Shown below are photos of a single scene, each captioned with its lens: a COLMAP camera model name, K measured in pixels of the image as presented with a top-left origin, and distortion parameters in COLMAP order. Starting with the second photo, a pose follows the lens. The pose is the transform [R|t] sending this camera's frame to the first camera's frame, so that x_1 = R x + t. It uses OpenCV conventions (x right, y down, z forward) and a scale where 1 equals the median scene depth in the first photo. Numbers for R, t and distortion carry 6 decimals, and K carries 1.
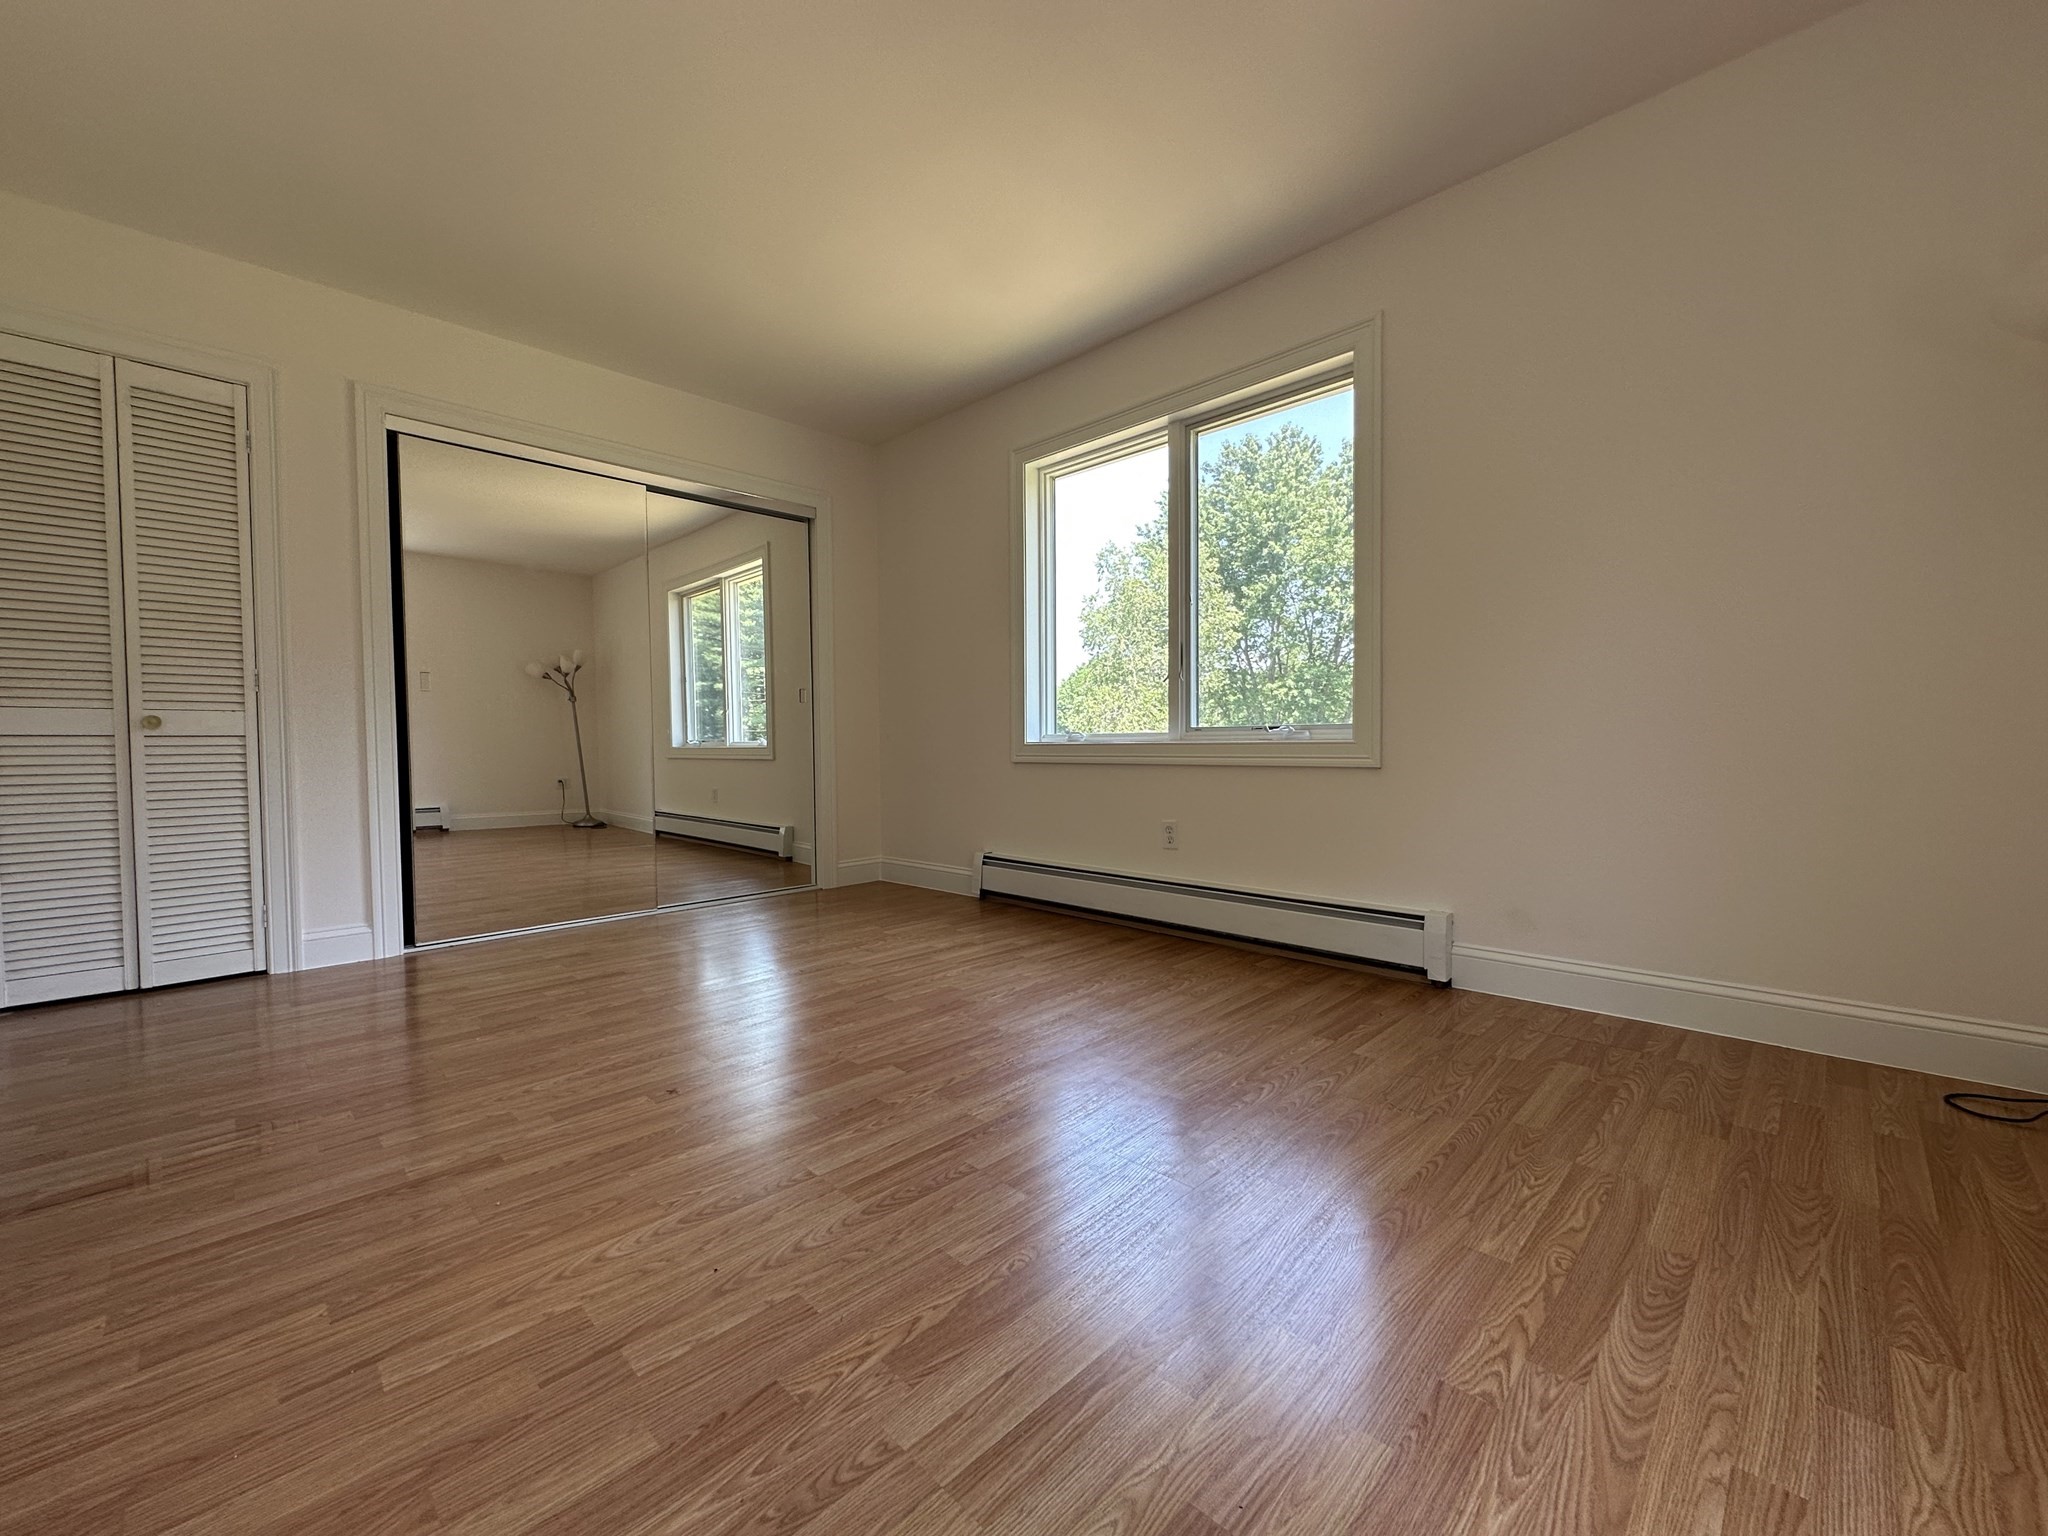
lens RADIAL K [[813.8, 0, 1028.1], [0, 813.8, 771.9], [0, 0, 1]] dist [-0.005217, 0.000304]
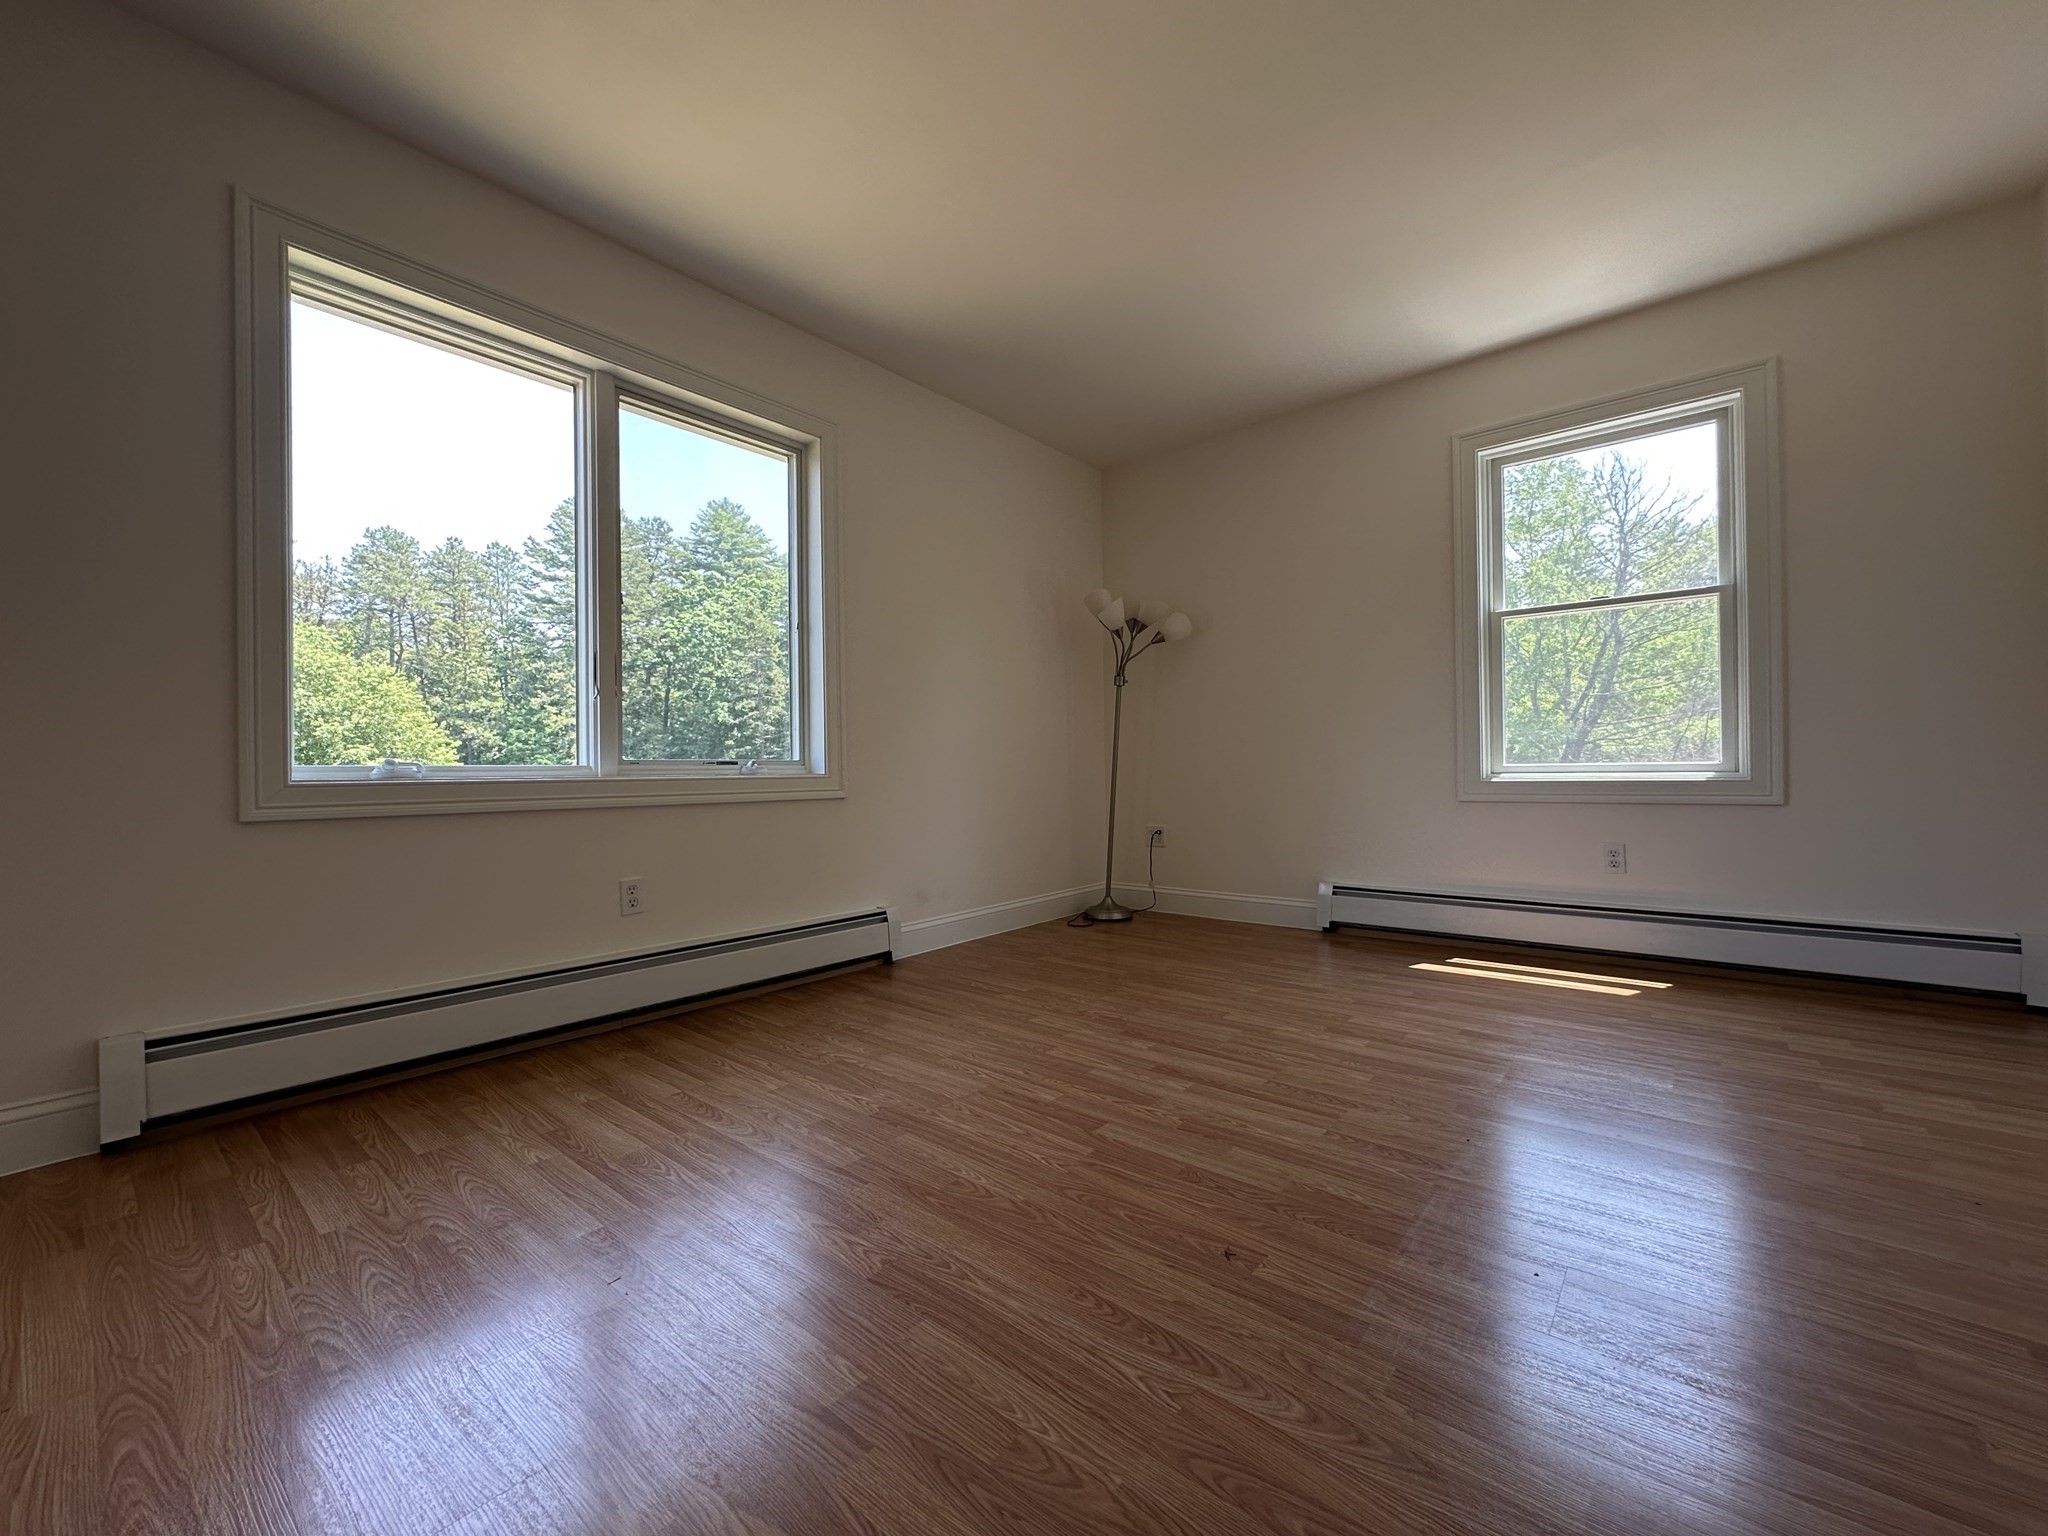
lens RADIAL K [[813.8, 0, 1032.5], [0, 813.8, 766.1], [0, 0, 1]] dist [-0.005217, 0.000304]
pose [[-0.078349, 0.014696, 0.996818, -0.797470], [0.053323, 0.998522, -0.010530, -0.023316], [-0.995499, 0.052328, -0.079017, 0.845258]]
